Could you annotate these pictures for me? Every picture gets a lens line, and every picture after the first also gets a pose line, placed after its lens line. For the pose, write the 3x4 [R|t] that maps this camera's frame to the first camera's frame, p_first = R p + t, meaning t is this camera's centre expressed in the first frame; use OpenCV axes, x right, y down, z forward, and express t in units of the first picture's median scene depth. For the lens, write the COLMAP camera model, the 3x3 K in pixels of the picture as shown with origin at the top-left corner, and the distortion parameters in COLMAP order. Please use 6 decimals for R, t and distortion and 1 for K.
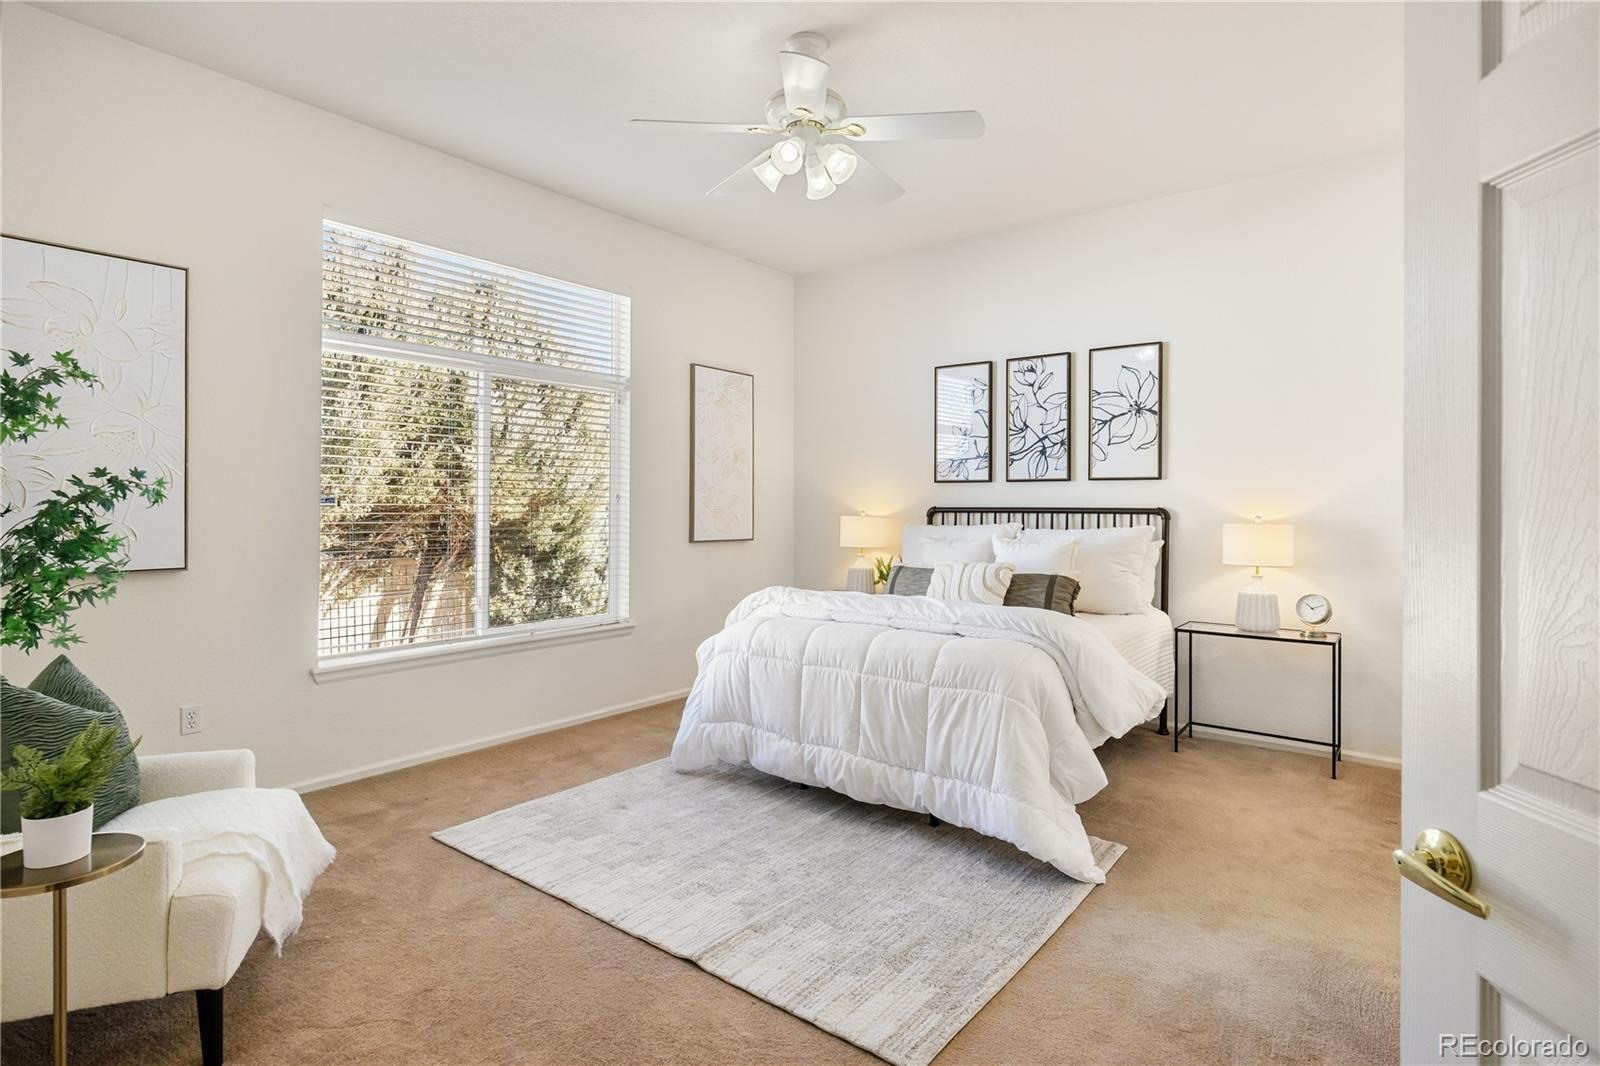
lens RADIAL K [[801.2, 0, 802.0], [0, 801.2, 516.6], [0, 0, 1]] dist [0.002767, 0.000042]
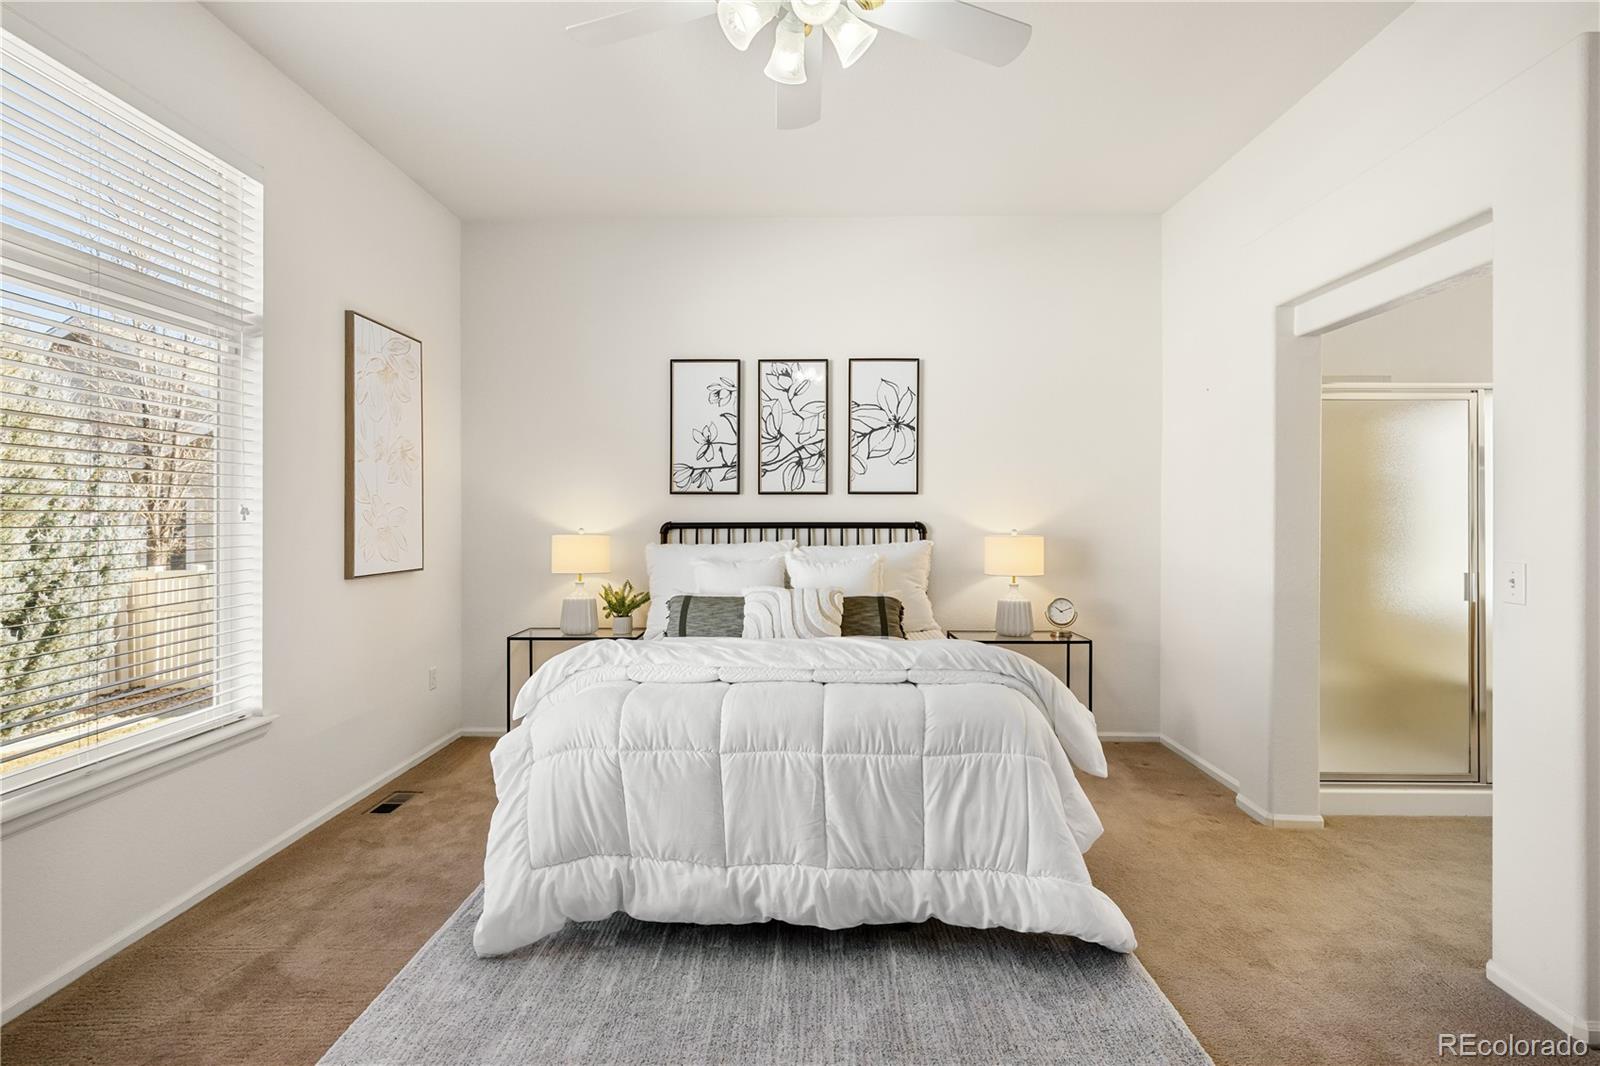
lens RADIAL K [[757.1, 0, 794.6], [0, 757.1, 527.4], [0, 0, 1]] dist [-0.000932, 0.000895]
pose [[0.806993, -0.012536, 0.590428, -0.241633], [0.012134, 0.999916, 0.004646, -0.010396], [-0.590437, 0.003415, 0.807077, 0.309988]]
